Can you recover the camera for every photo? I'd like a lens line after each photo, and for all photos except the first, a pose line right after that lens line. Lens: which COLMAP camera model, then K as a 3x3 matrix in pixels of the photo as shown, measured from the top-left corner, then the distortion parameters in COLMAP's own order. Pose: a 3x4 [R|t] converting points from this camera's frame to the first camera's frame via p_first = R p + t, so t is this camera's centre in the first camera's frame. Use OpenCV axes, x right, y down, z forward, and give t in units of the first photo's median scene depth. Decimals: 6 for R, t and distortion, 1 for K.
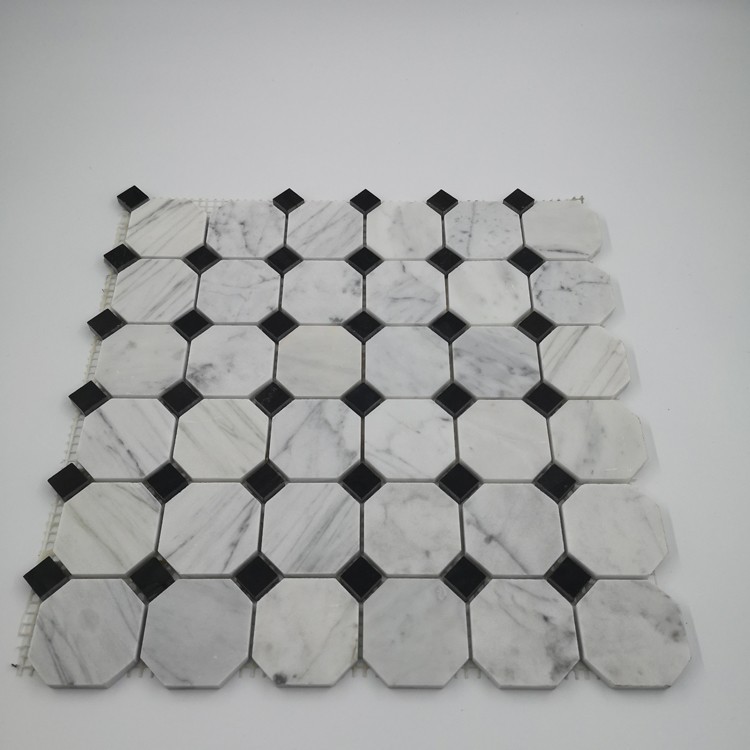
lens RADIAL K [[827.0, 0, 371.9], [0, 827.0, 375.9], [0, 0, 1]] dist [0.050823, 0.000000]
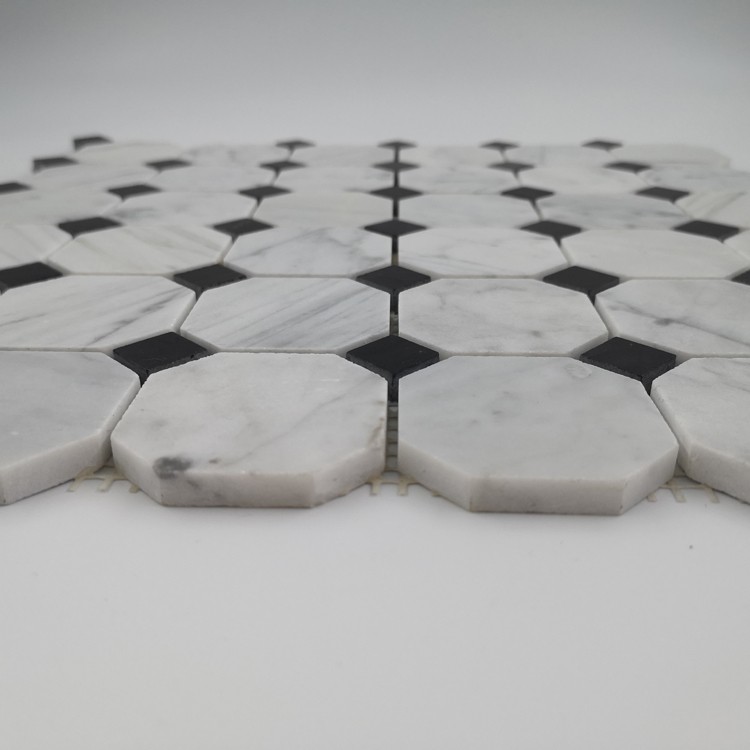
lens RADIAL K [[827.0, 0, 376.3], [0, 827.0, 374.9], [0, 0, 1]] dist [0.050823, 0.000000]
pose [[0.999763, 0.010050, -0.019320, -0.012344], [-0.018711, 0.850340, -0.525902, 0.450096], [0.011143, 0.526138, 0.850326, 0.579690]]
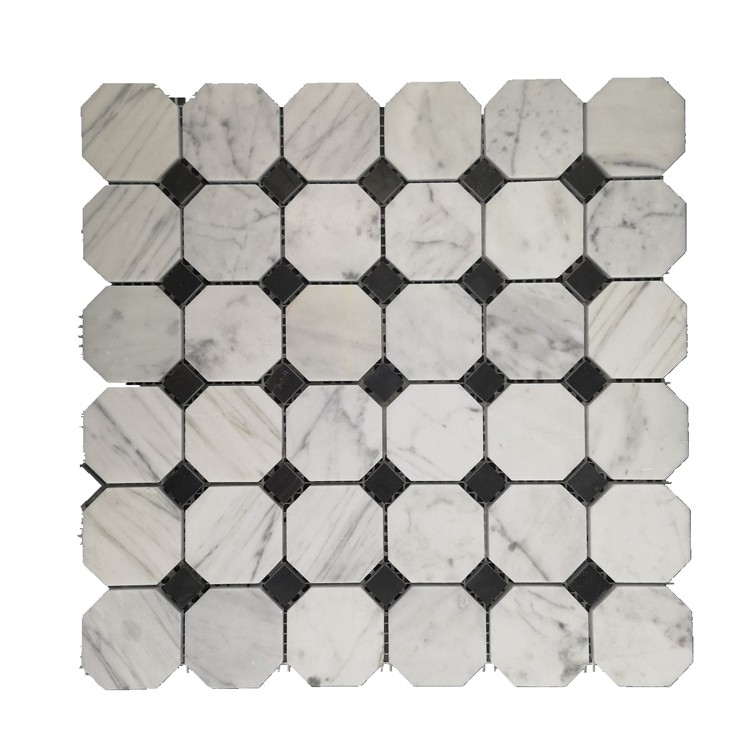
lens RADIAL K [[827.0, 0, 377.7], [0, 827.0, 374.8], [0, 0, 1]] dist [0.050823, 0.000000]
pose [[0.999813, -0.010782, -0.016061, -0.003261], [0.017854, 0.833905, 0.551619, -0.503826], [0.007446, -0.551802, 0.833942, 0.263631]]
